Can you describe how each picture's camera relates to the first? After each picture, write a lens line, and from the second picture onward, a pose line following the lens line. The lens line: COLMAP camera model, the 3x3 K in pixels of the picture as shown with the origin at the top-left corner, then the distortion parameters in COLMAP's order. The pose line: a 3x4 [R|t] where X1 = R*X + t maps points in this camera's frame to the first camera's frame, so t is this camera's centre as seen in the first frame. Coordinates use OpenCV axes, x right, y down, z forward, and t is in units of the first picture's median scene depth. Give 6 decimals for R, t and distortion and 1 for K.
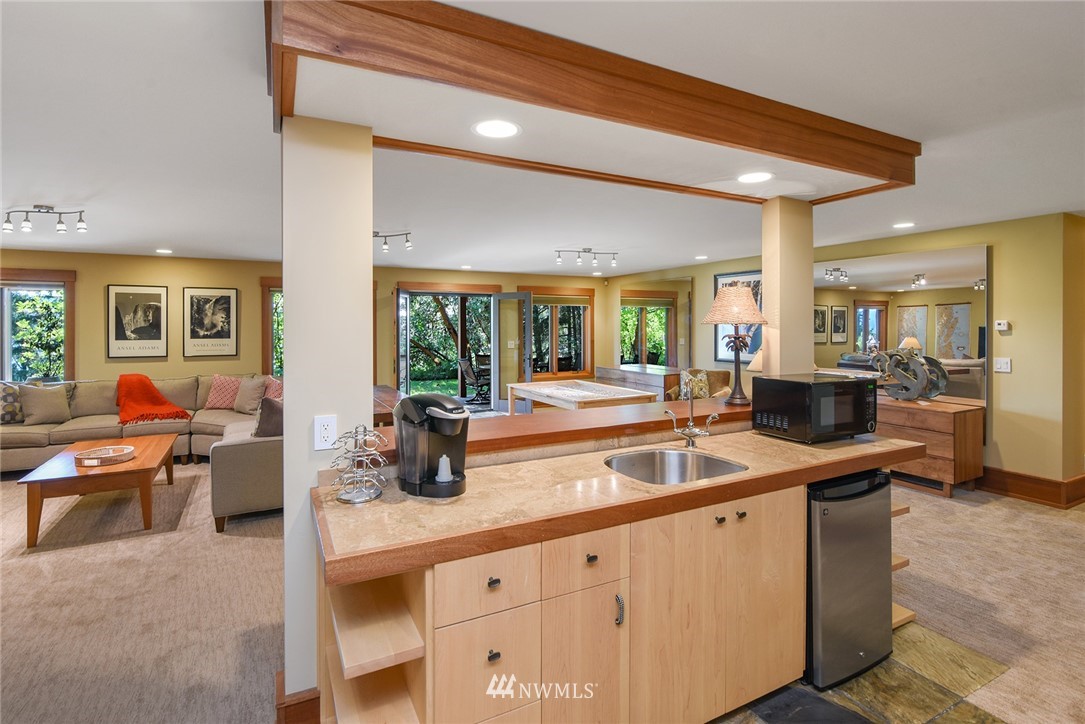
lens RADIAL K [[532.4, 0, 542.5], [0, 532.4, 325.9], [0, 0, 1]] dist [-0.005260, 0.000237]
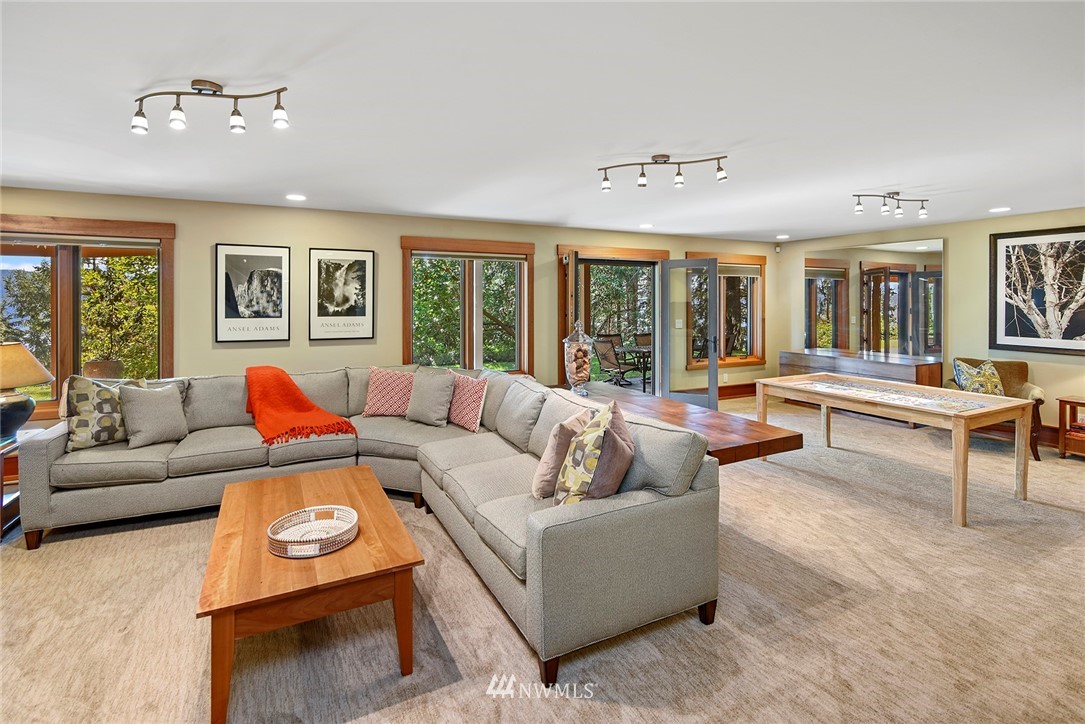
lens RADIAL K [[519.3, 0, 538.6], [0, 519.3, 301.9], [0, 0, 1]] dist [-0.001810, 0.000729]
pose [[0.999897, 0.003284, -0.013970, -0.377014], [-0.003266, 0.999994, 0.001288, 0.001817], [0.013974, -0.001242, 0.999902, 0.295188]]
